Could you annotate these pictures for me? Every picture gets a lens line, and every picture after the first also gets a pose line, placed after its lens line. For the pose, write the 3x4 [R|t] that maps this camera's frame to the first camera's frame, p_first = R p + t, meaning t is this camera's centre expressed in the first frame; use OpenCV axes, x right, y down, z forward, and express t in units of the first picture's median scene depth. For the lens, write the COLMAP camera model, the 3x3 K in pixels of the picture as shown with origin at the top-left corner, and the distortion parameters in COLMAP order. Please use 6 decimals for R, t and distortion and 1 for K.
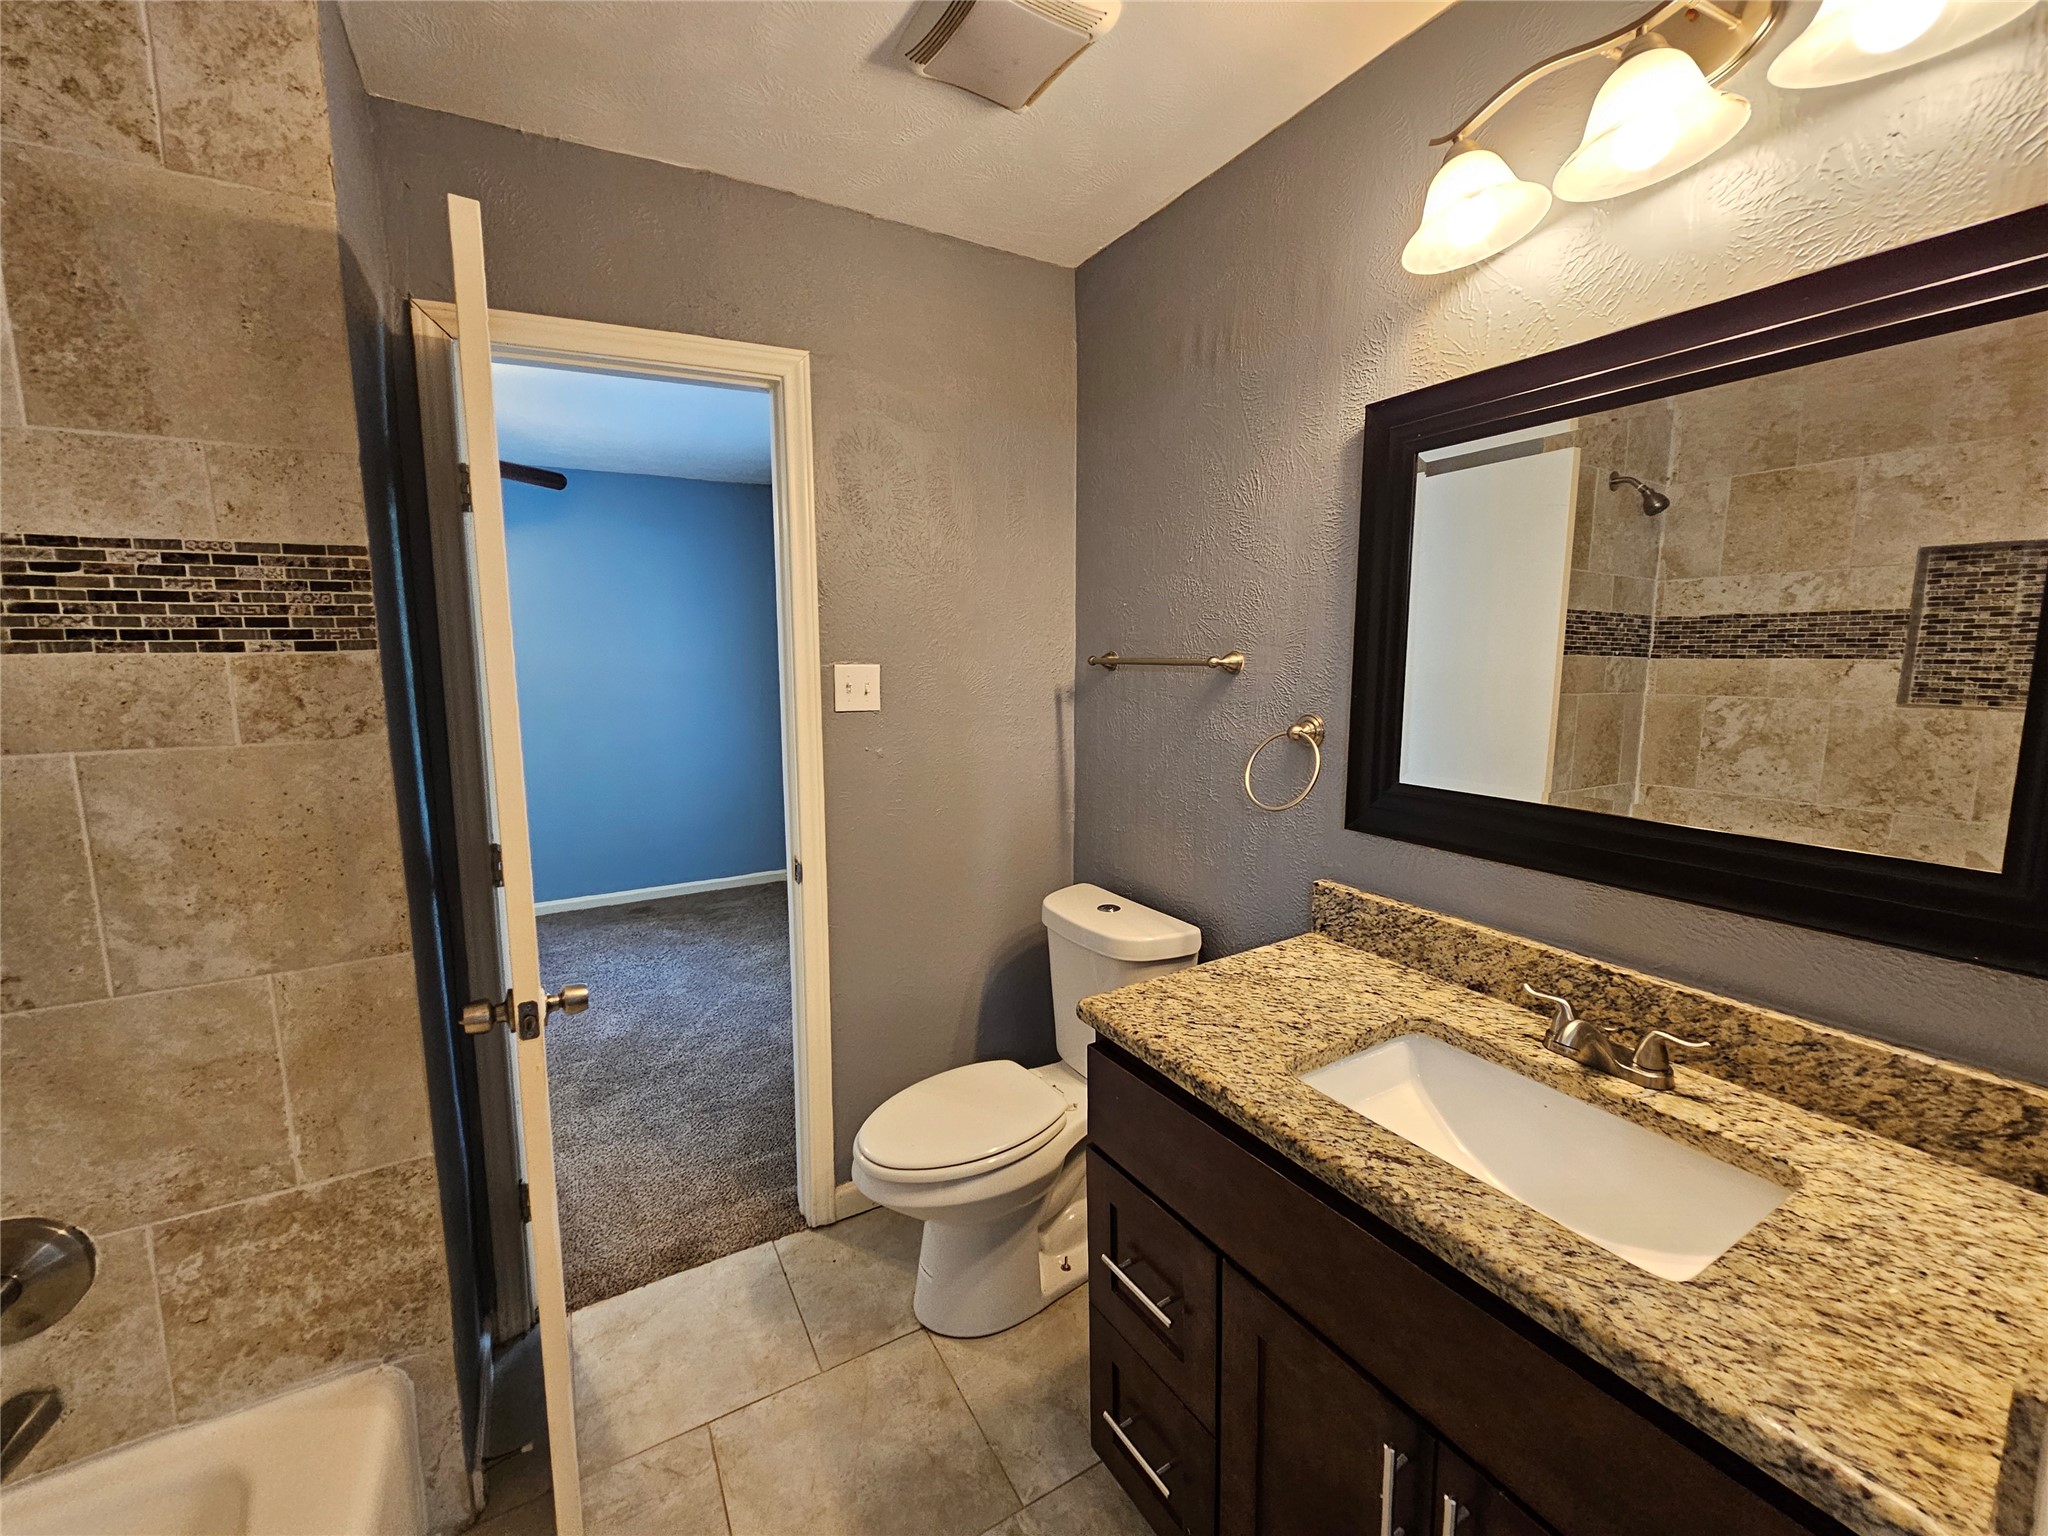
lens RADIAL K [[839.6, 0, 1032.1], [0, 839.6, 759.2], [0, 0, 1]] dist [0.000853, -0.000377]
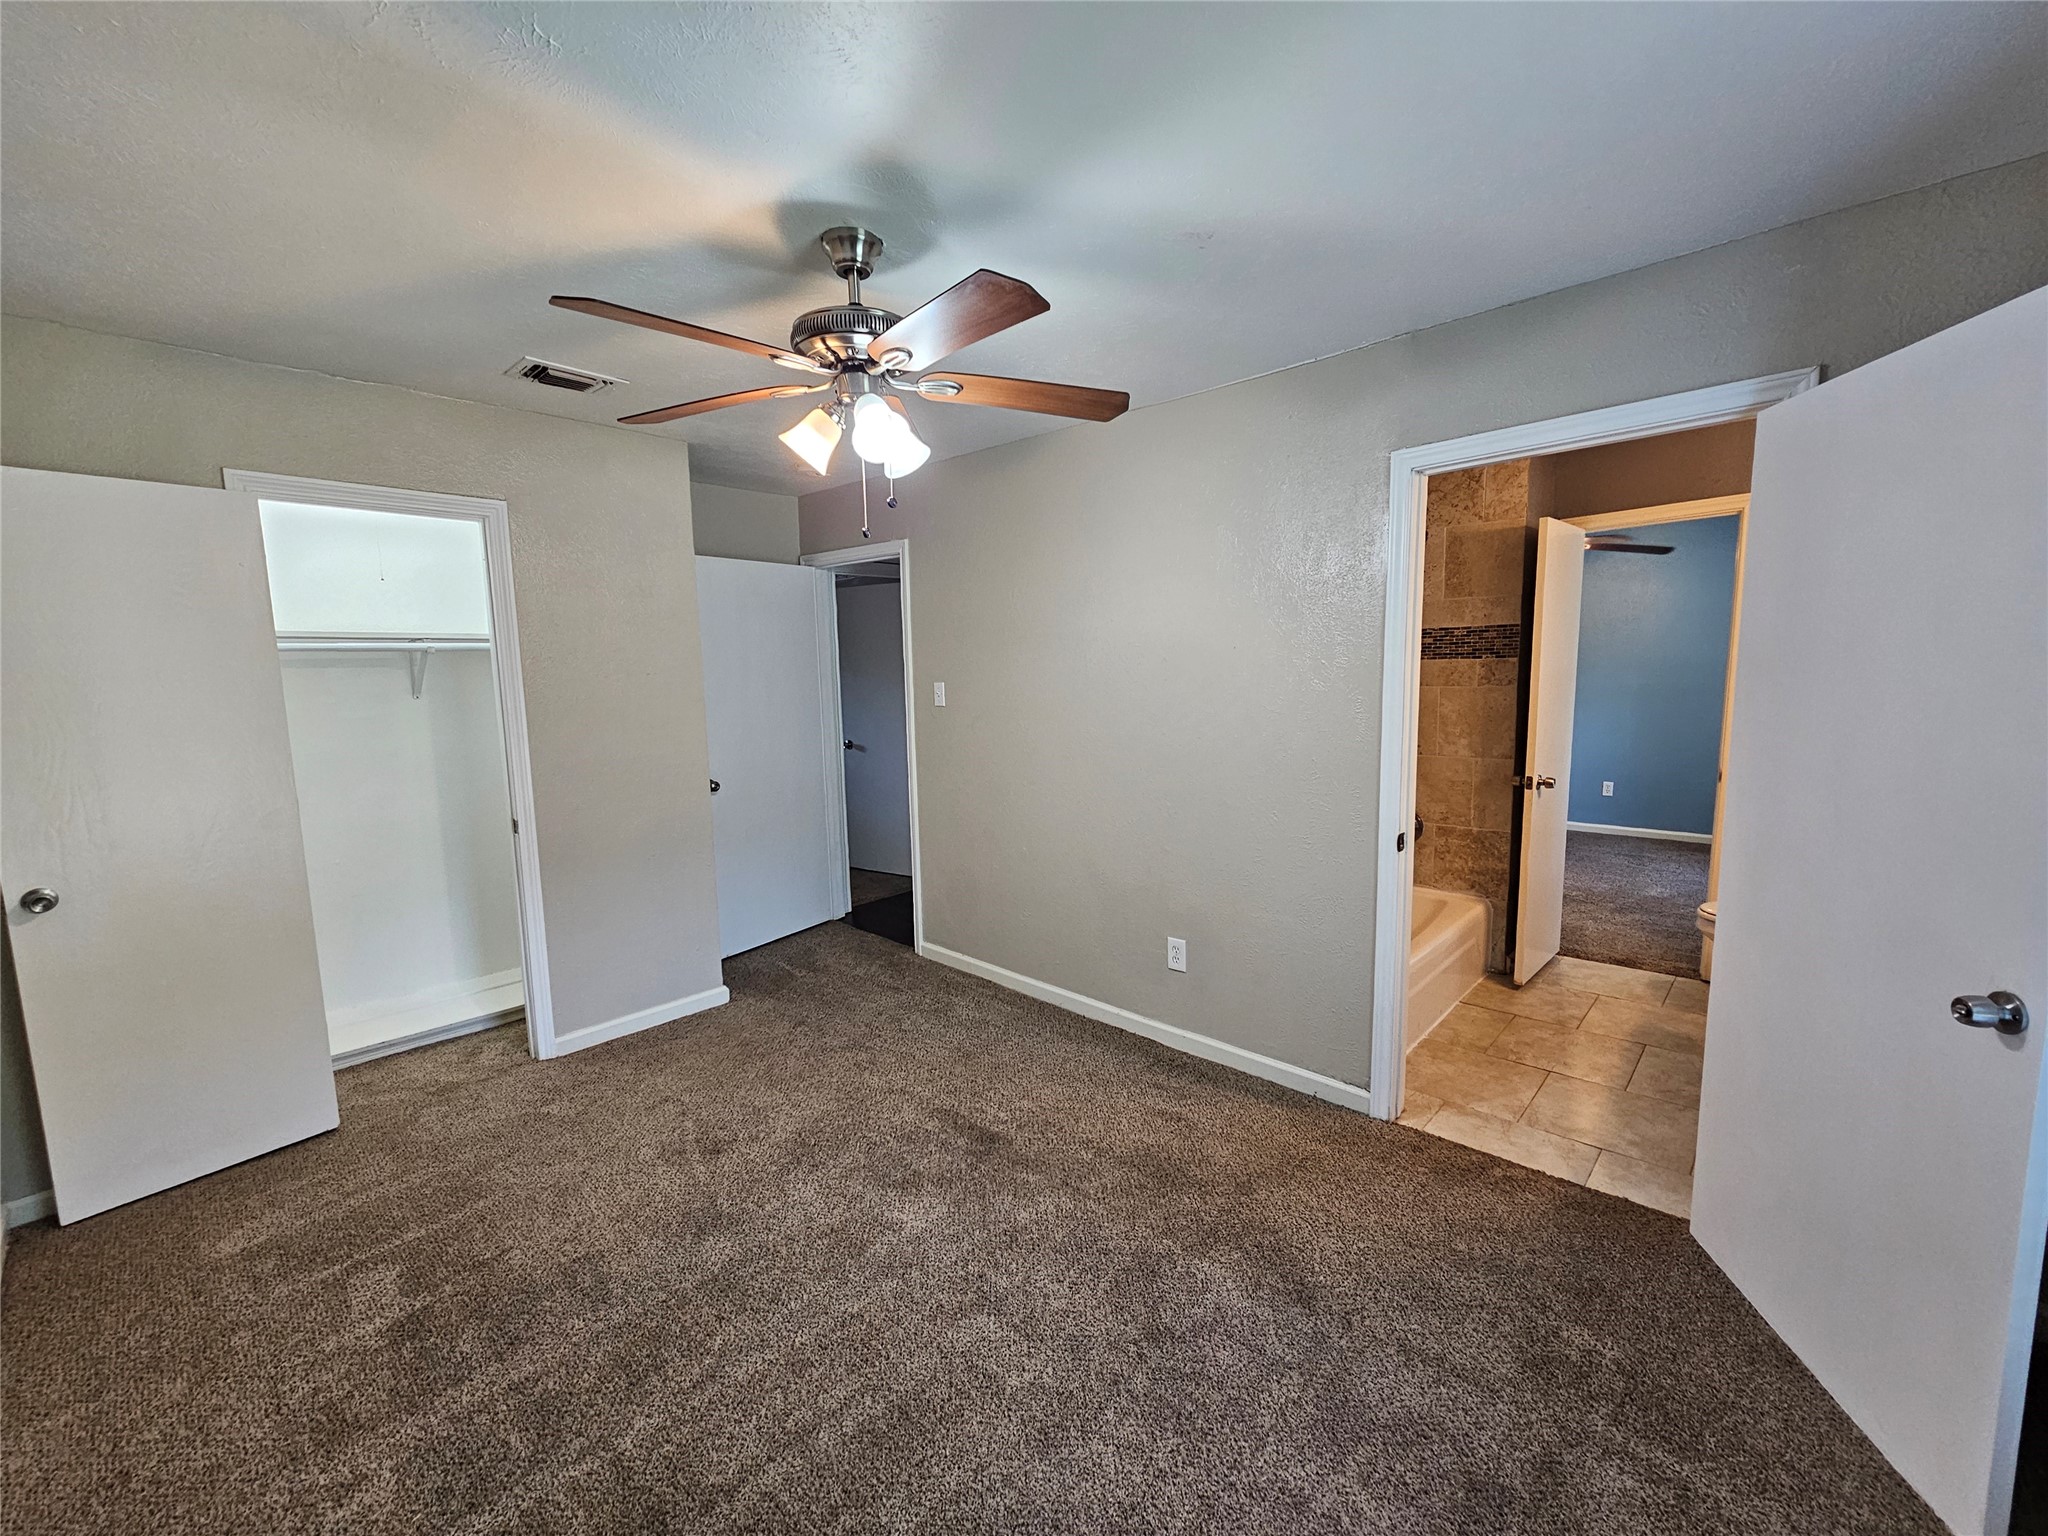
lens RADIAL K [[839.6, 0, 1033.9], [0, 839.6, 768.1], [0, 0, 1]] dist [0.000853, -0.000377]
pose [[0.292924, 0.116803, -0.948975, 1.692685], [-0.102958, 0.990593, 0.090145, 0.178870], [0.950576, 0.071299, 0.302194, -1.607228]]
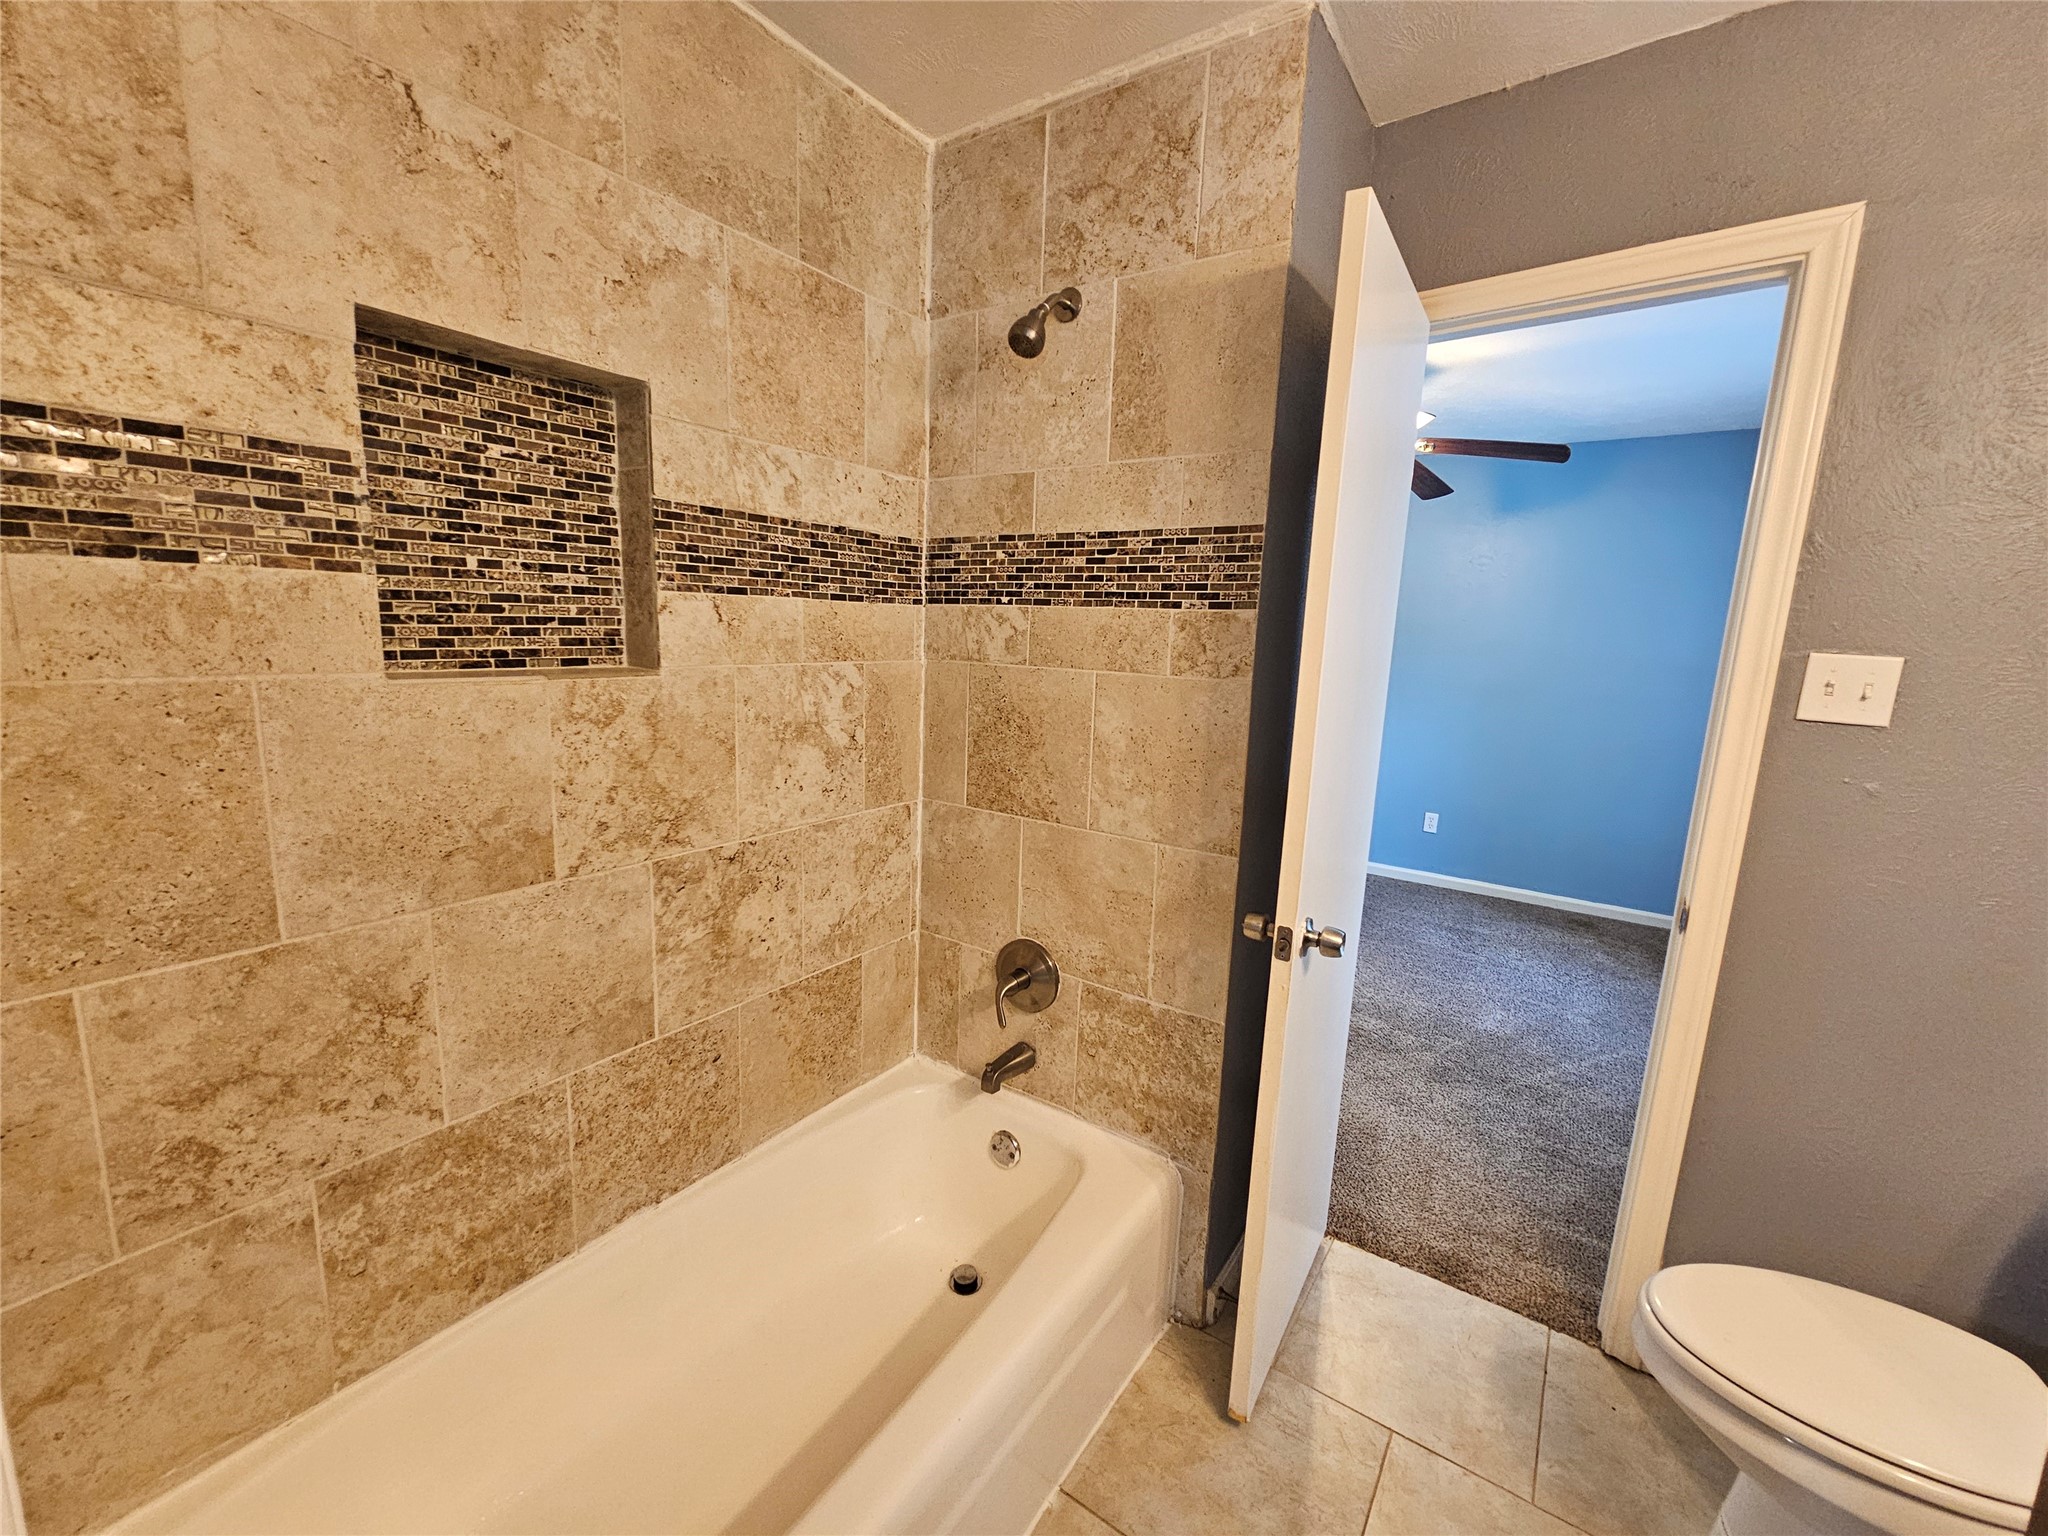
lens RADIAL K [[839.6, 0, 1032.6], [0, 839.6, 761.6], [0, 0, 1]] dist [0.000853, -0.000377]
pose [[0.434712, 0.170480, -0.884286, 0.203090], [-0.157898, 0.981137, 0.111530, 0.002247], [0.886619, 0.091144, 0.453430, 0.179950]]
